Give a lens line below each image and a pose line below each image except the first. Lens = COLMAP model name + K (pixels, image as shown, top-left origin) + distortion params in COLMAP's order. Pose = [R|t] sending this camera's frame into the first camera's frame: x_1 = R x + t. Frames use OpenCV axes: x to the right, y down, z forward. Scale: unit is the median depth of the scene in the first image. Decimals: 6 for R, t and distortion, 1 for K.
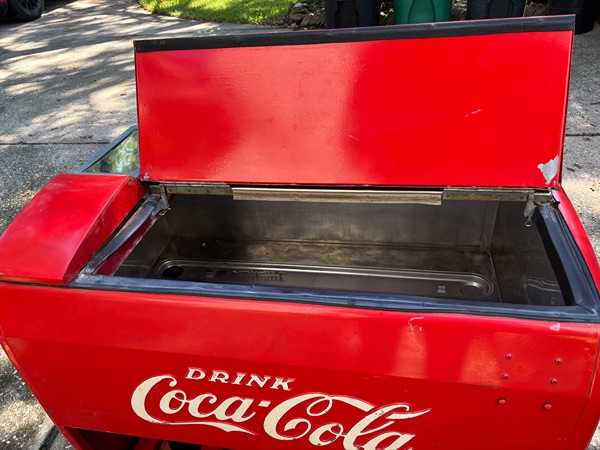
lens RADIAL K [[461.7, 0, 300.0], [0, 461.7, 225.0], [0, 0, 1]] dist [0.011478, -0.001910]
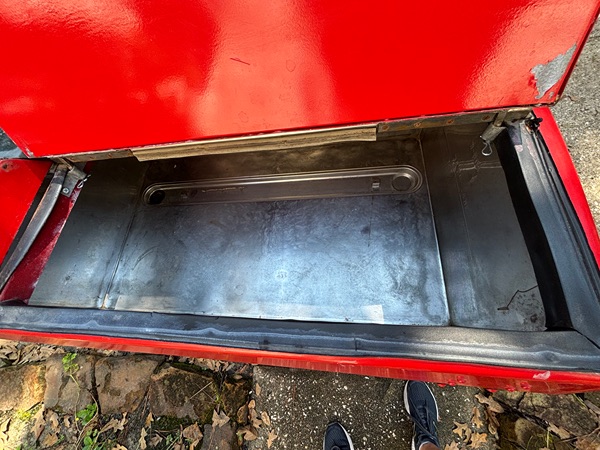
lens RADIAL K [[243.0, 0, 302.9], [0, 243.0, 224.9], [0, 0, 1]] dist [0.000834, 0.000147]
pose [[0.984826, -0.169508, -0.037208, 0.176119], [0.164240, 0.841101, 0.515340, -0.158480], [-0.056059, -0.513631, 0.856178, 0.587967]]
